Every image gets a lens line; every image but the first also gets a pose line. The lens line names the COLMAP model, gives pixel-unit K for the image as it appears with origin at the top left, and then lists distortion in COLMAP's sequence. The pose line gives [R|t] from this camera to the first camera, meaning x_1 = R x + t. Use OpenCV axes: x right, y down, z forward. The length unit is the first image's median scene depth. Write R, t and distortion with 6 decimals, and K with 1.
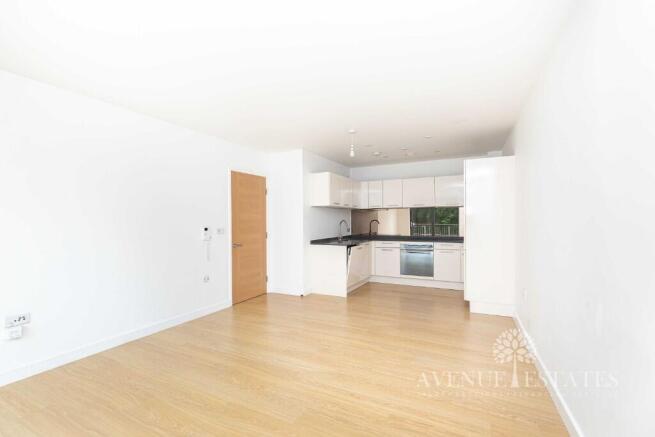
lens RADIAL K [[302.0, 0, 327.4], [0, 302.0, 222.6], [0, 0, 1]] dist [0.001370, 0.000190]
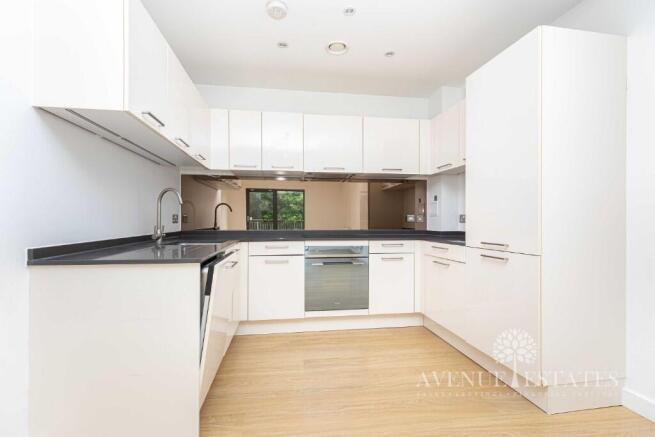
lens RADIAL K [[302.0, 0, 327.4], [0, 302.0, 222.6], [0, 0, 1]] dist [0.001370, 0.000190]
pose [[0.815050, 0.007420, 0.579344, -0.003646], [-0.006831, 0.999972, -0.003197, 0.033642], [-0.579351, -0.001351, 0.815077, 0.594812]]
